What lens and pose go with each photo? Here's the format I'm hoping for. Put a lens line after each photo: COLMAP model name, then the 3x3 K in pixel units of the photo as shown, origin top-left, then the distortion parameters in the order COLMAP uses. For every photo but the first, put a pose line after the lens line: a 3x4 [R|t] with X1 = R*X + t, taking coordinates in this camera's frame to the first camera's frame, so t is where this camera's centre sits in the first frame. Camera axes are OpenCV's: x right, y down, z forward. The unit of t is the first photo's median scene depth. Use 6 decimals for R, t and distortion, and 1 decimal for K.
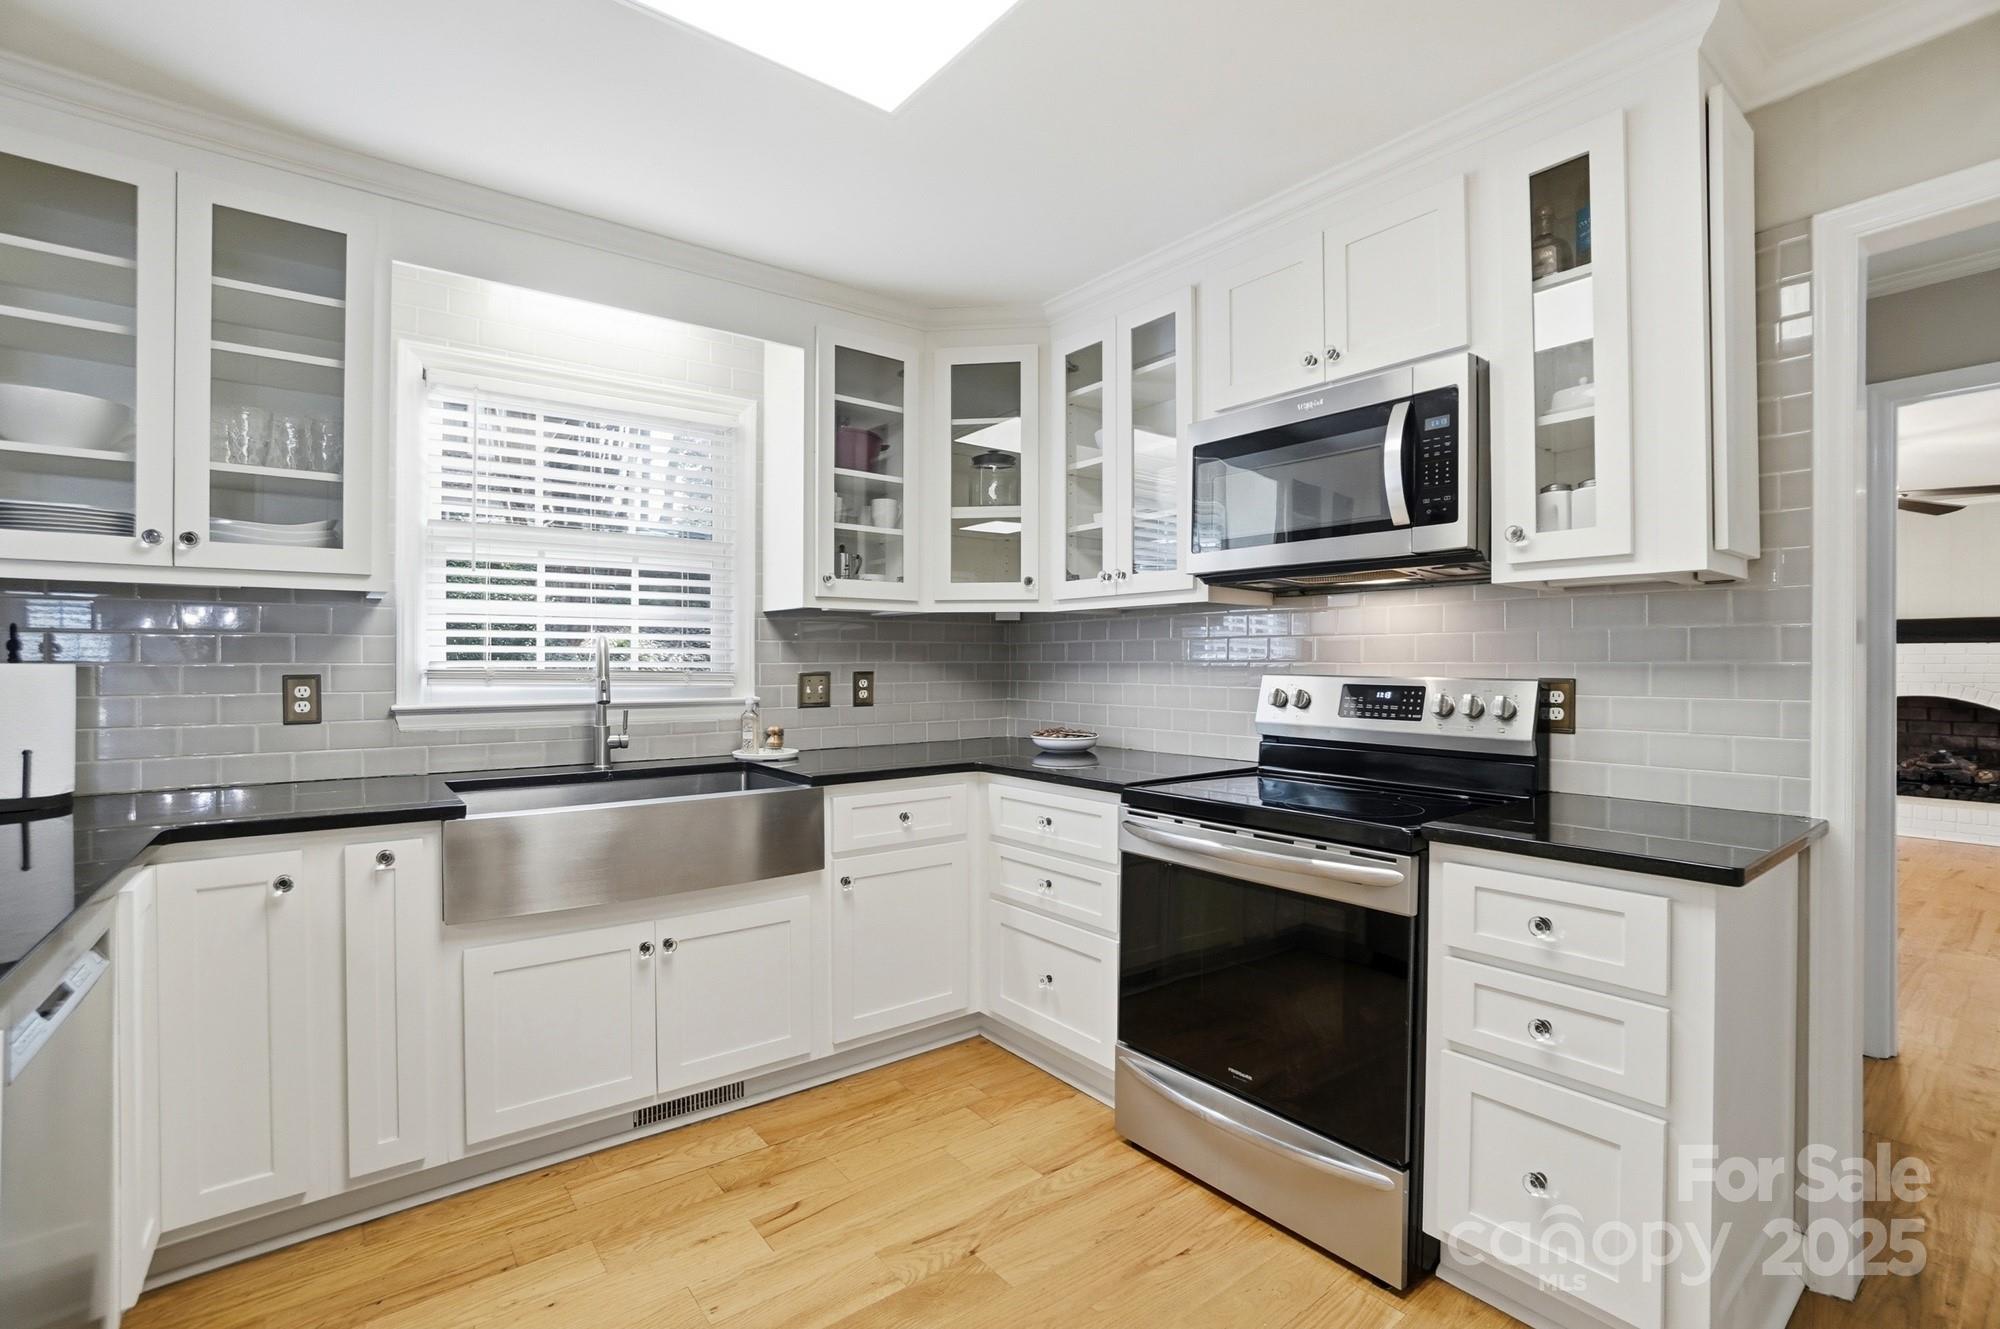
lens RADIAL K [[894.2, 0, 994.2], [0, 894.2, 660.3], [0, 0, 1]] dist [-0.063956, 0.023803]
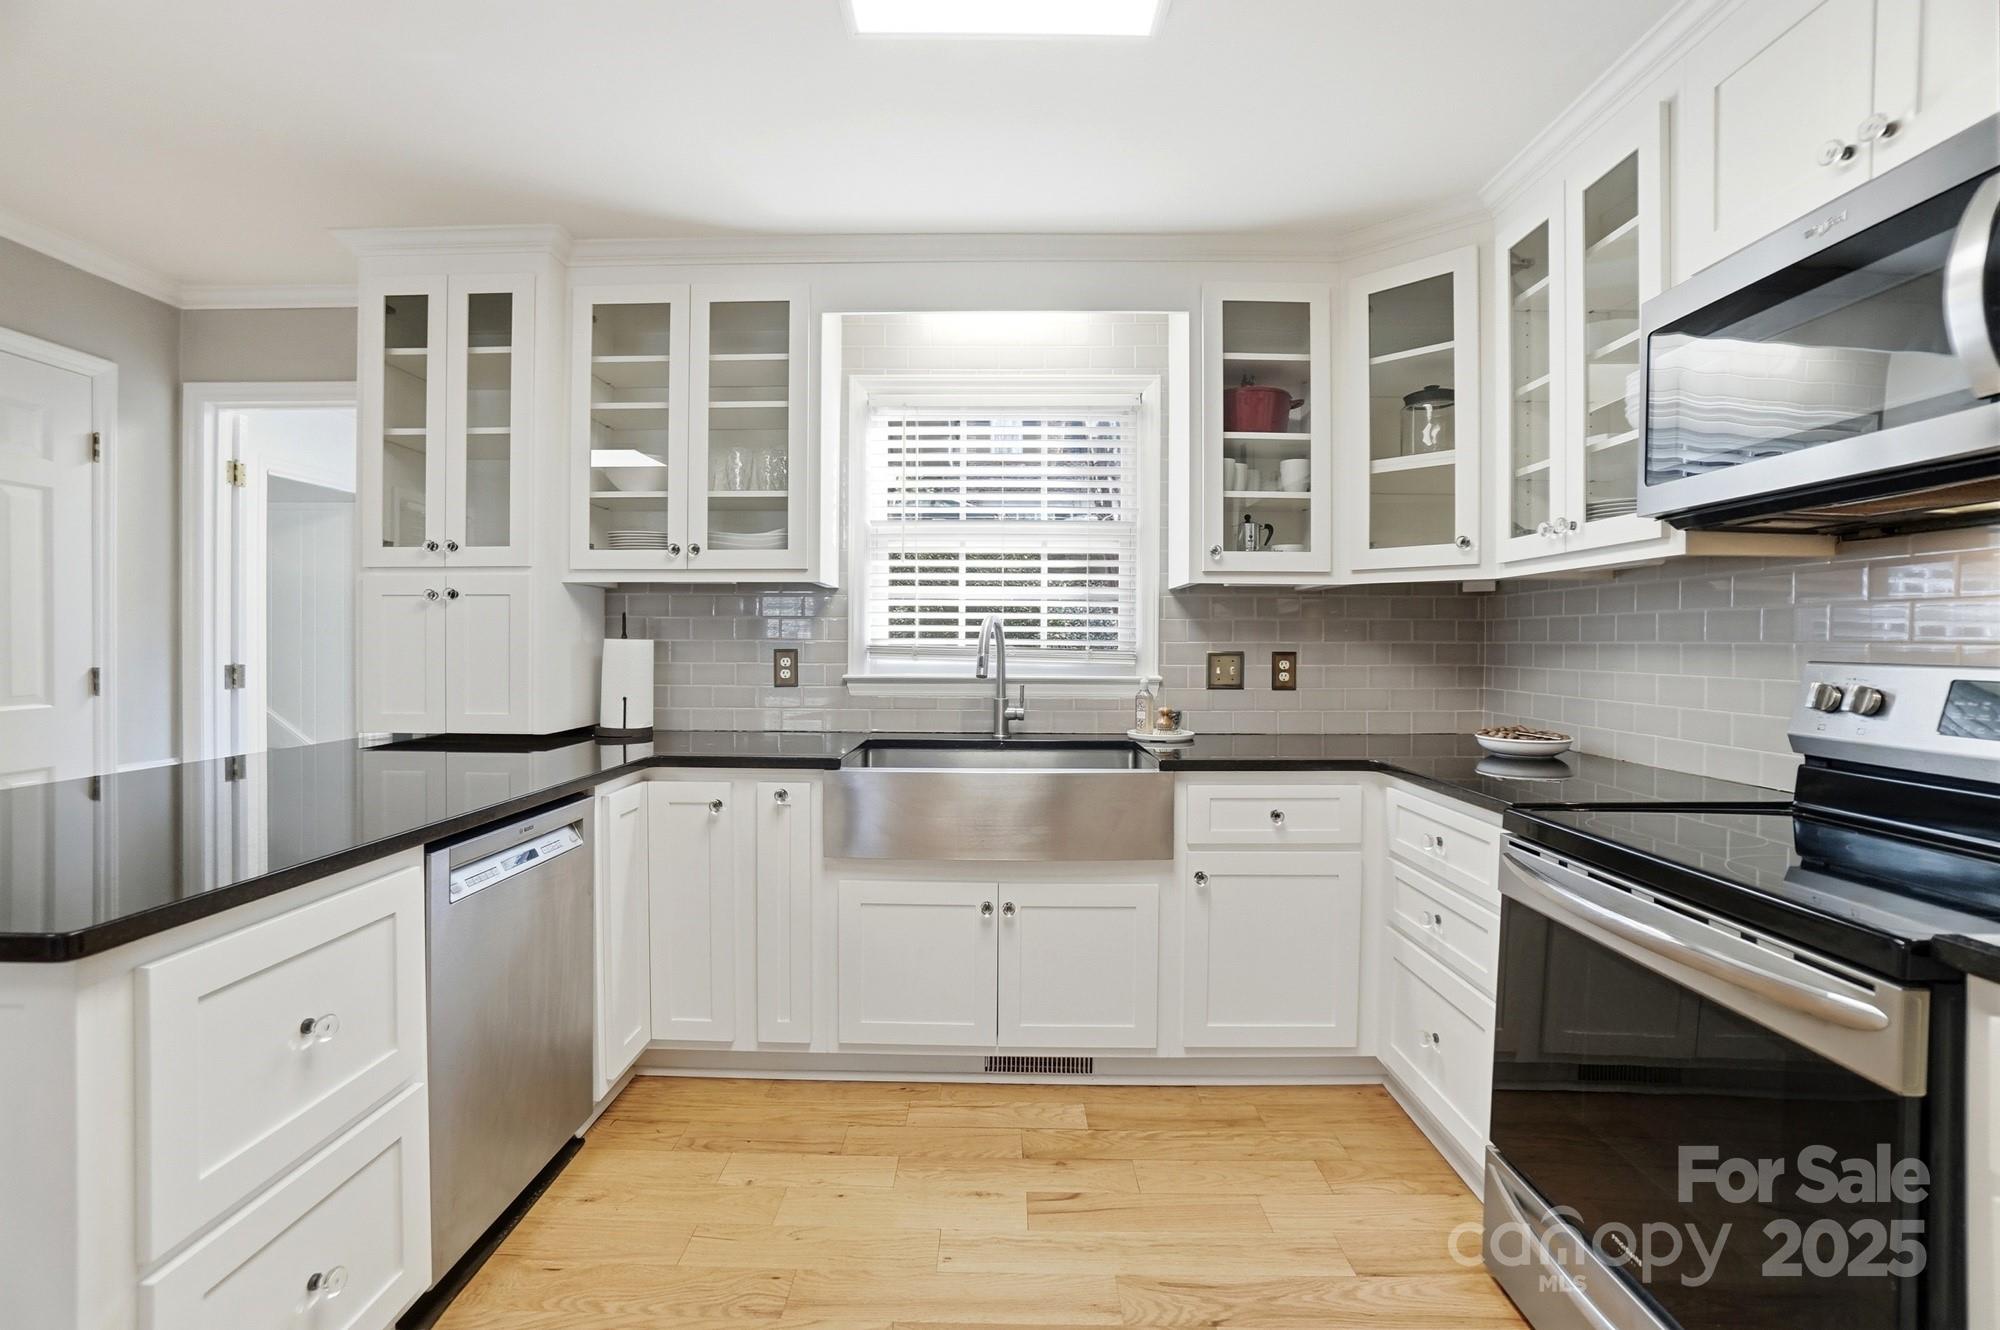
lens RADIAL K [[888.8, 0, 993.6], [0, 888.8, 647.2], [0, 0, 1]] dist [-0.063283, 0.024015]
pose [[0.781978, 0.007424, -0.623262, 0.239853], [-0.004066, 0.999969, 0.006810, 0.003568], [0.623293, -0.002791, 0.781983, 0.145516]]
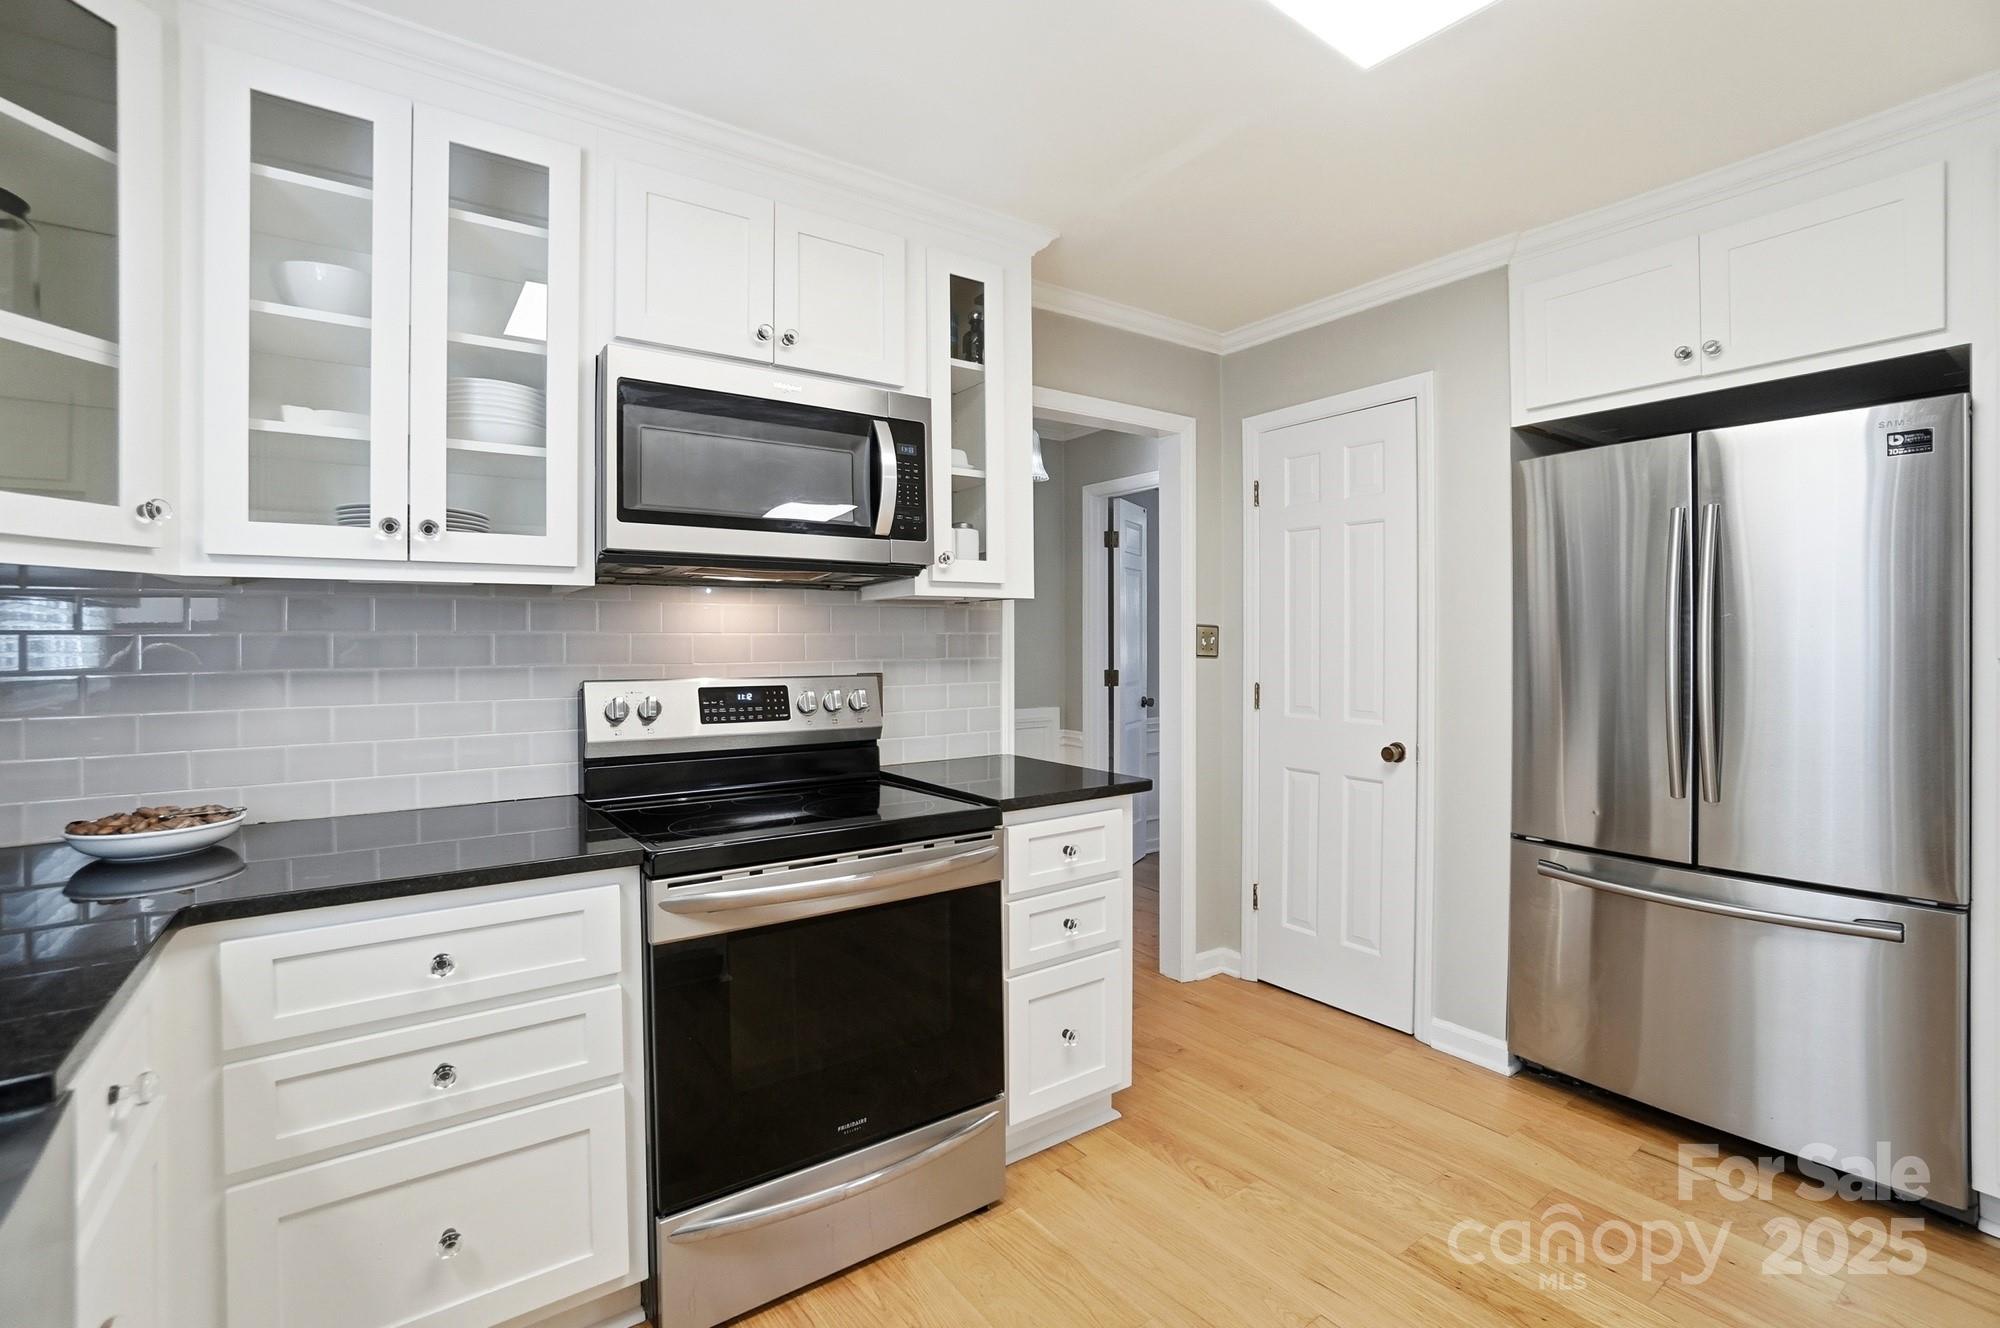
lens RADIAL K [[888.8, 0, 993.6], [0, 888.8, 646.2], [0, 0, 1]] dist [-0.063283, 0.024015]
pose [[0.042904, -0.006471, 0.999058, -0.474400], [0.003799, 0.999973, 0.006313, -0.019643], [-0.999072, 0.003524, 0.042927, 0.639927]]
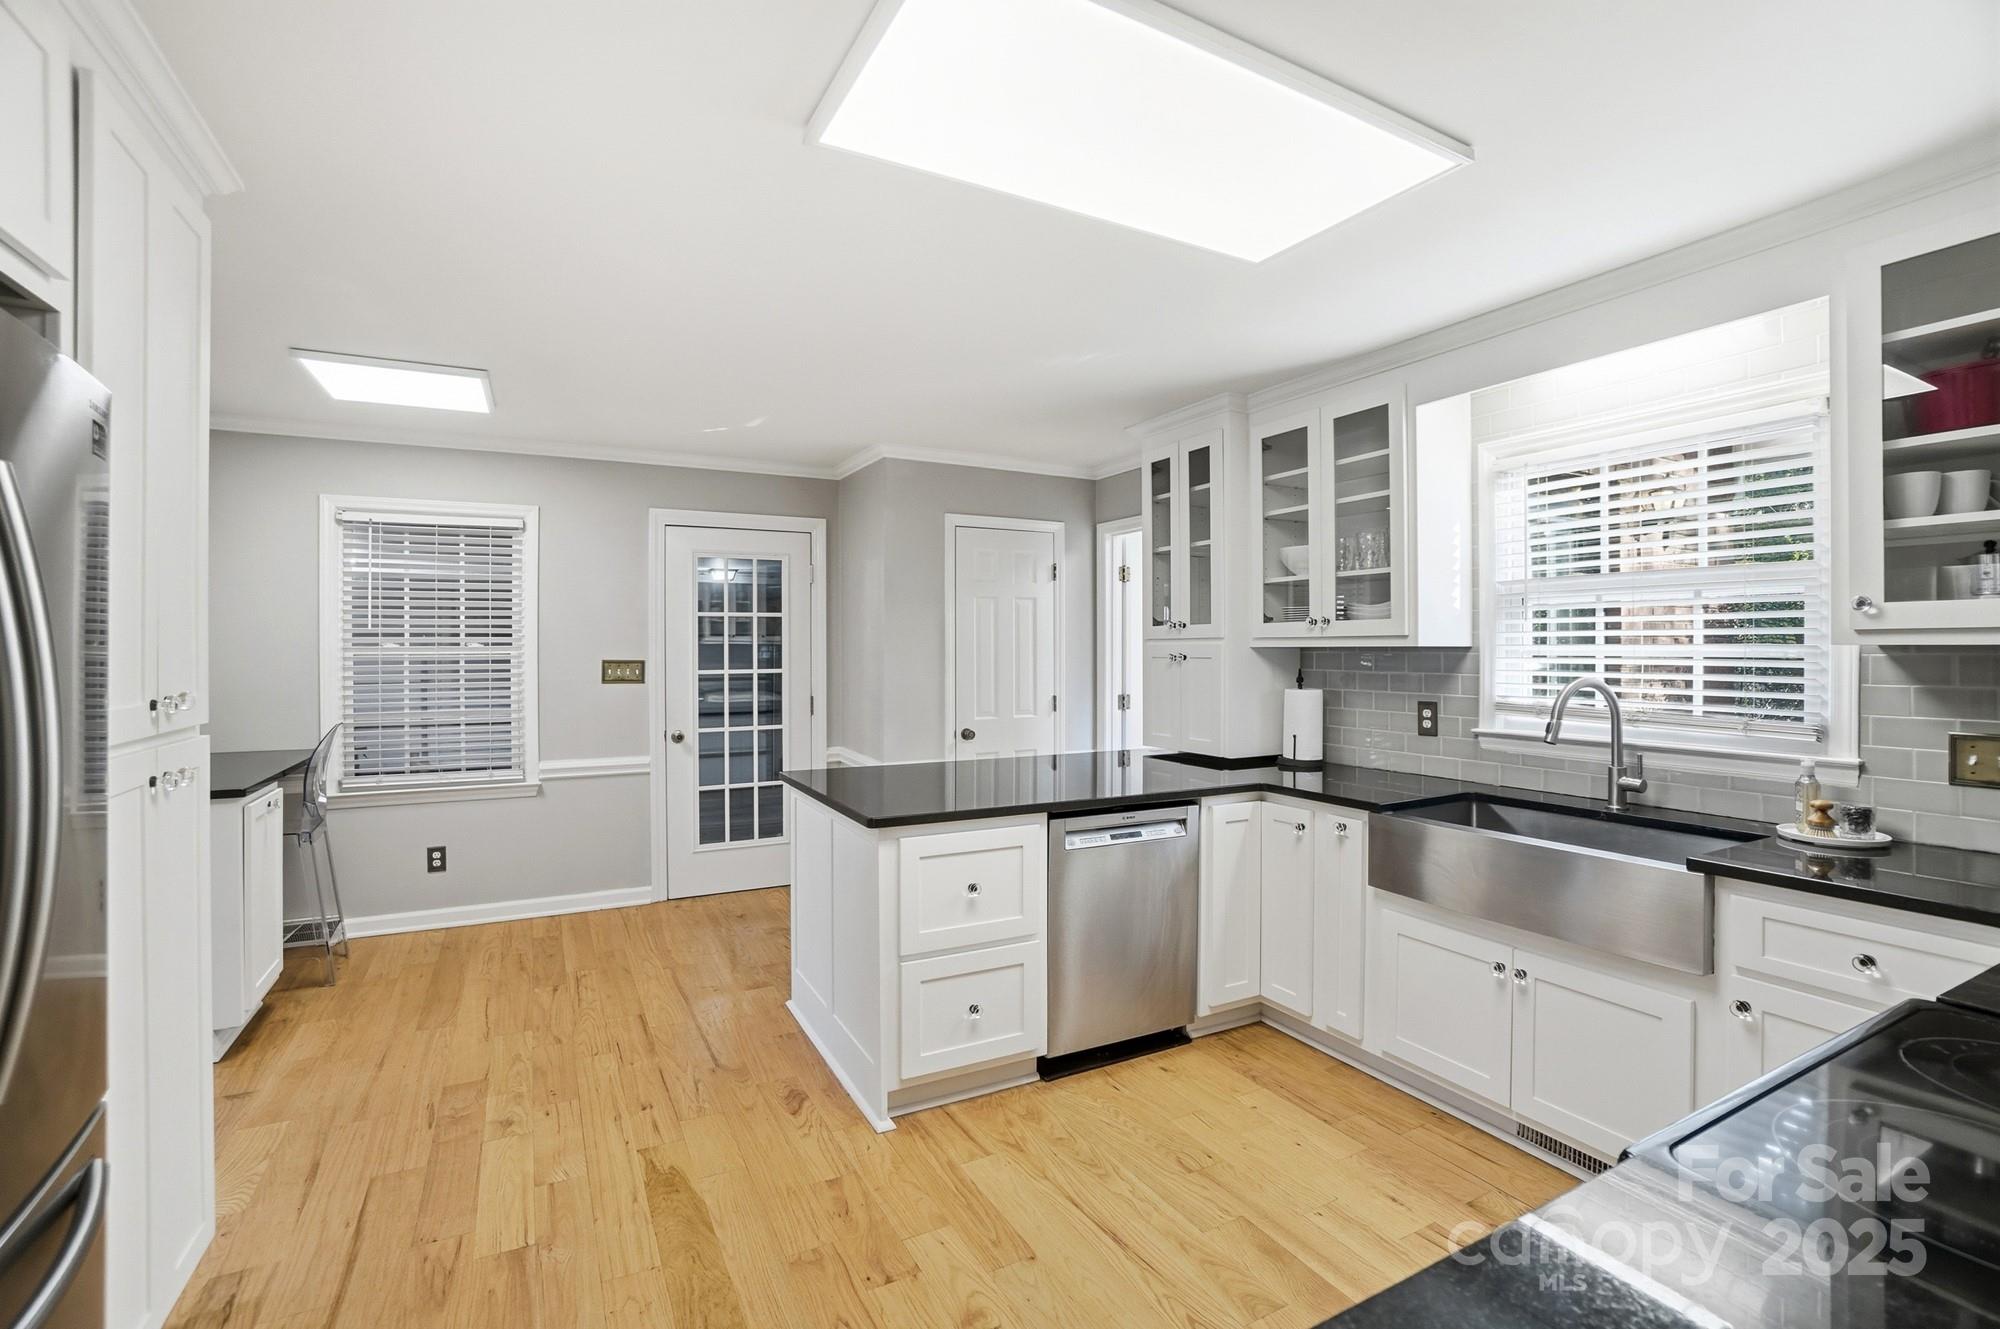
lens RADIAL K [[888.8, 0, 993.6], [0, 888.8, 646.7], [0, 0, 1]] dist [-0.063283, 0.024015]
pose [[-0.168682, -0.003120, -0.985666, 0.679795], [0.000453, 0.999995, -0.003242, -0.062987], [0.985670, -0.000993, -0.168679, 0.485100]]
